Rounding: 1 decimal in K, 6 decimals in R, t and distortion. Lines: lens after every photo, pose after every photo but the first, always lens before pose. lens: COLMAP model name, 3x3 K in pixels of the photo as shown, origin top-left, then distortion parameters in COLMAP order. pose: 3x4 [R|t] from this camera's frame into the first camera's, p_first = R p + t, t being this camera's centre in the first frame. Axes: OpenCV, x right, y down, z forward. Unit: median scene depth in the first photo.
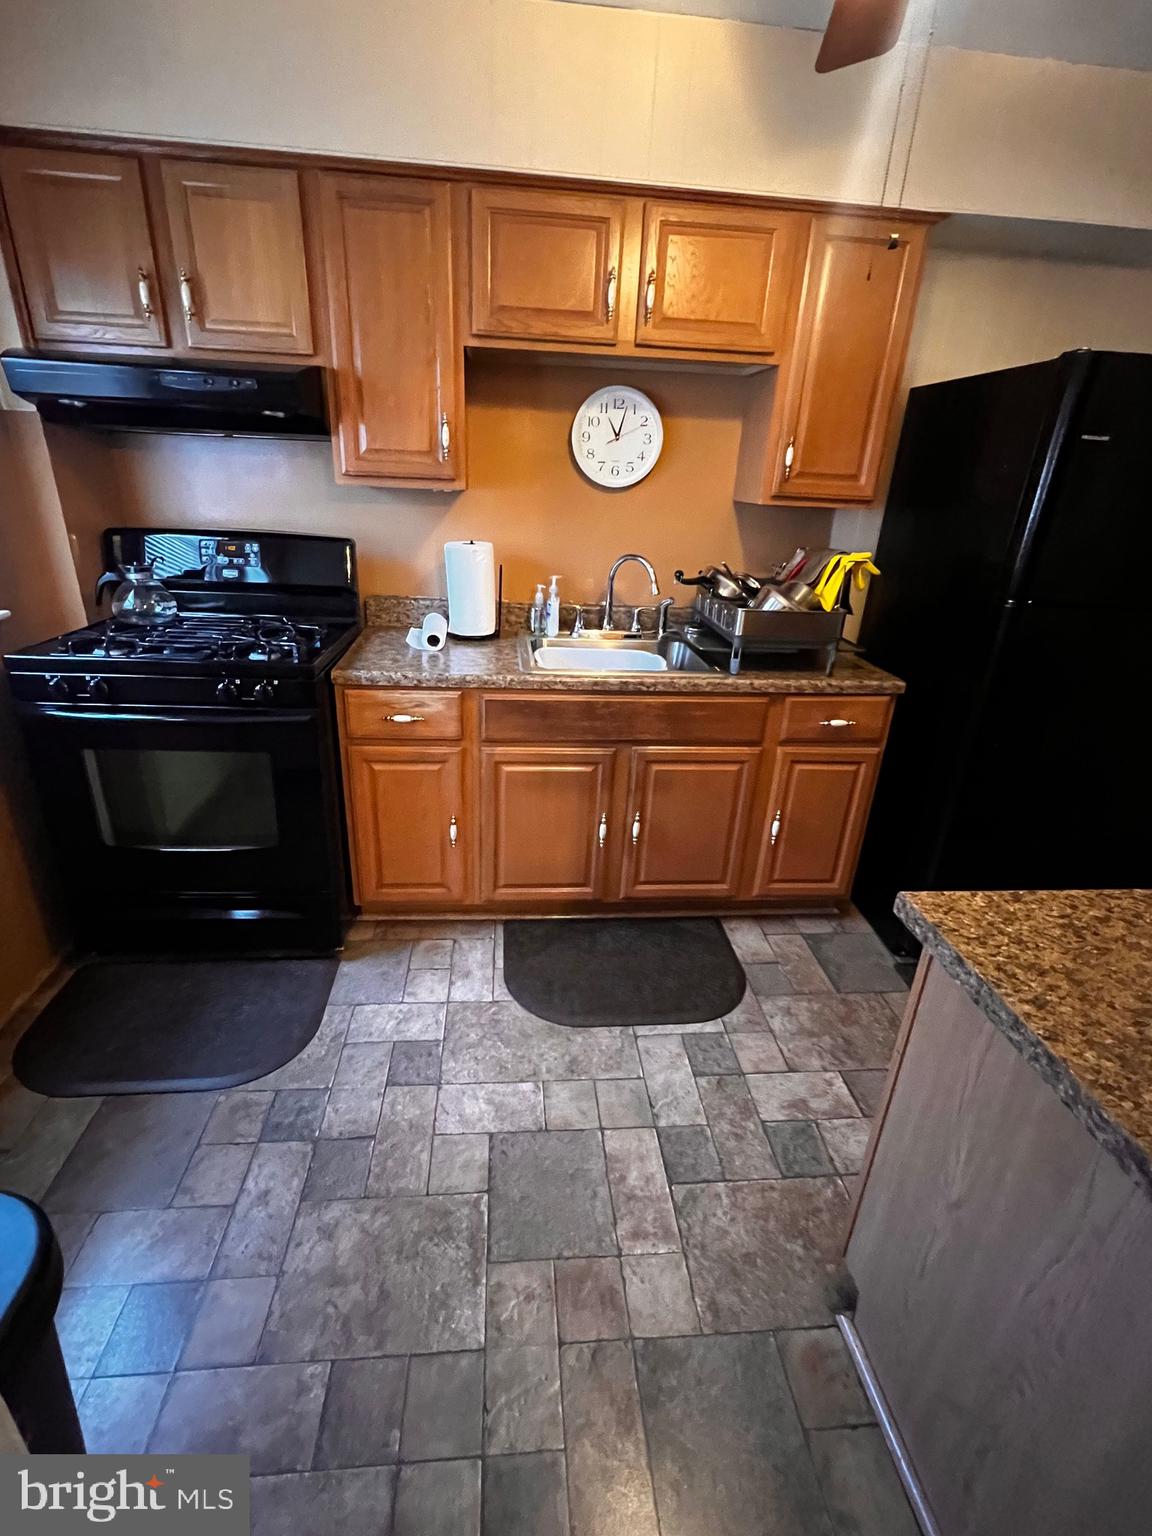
lens RADIAL K [[704.2, 0, 569.3], [0, 704.2, 769.7], [0, 0, 1]] dist [-0.005148, -0.000687]
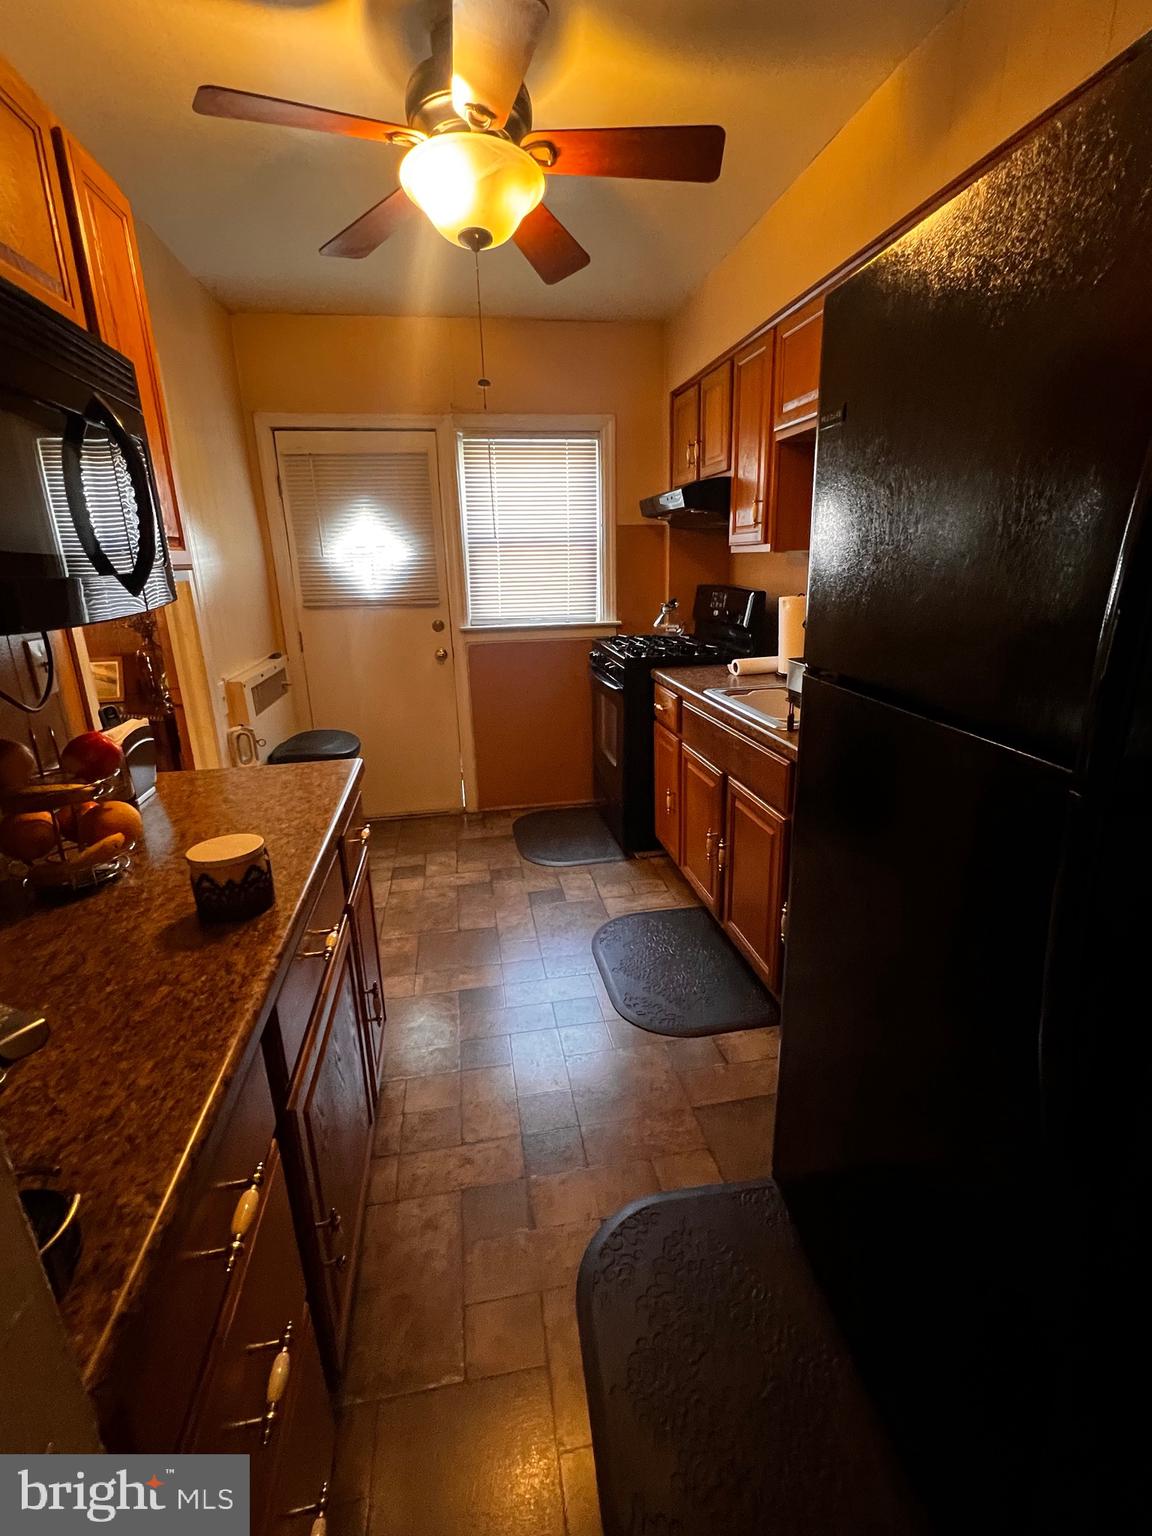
lens RADIAL K [[704.2, 0, 577.5], [0, 704.2, 763.7], [0, 0, 1]] dist [-0.005148, -0.000687]
pose [[0.092448, 0.249191, -0.964032, 1.386560], [-0.364317, 0.909510, 0.200160, -0.233109], [0.926675, 0.332709, 0.174867, 0.740473]]
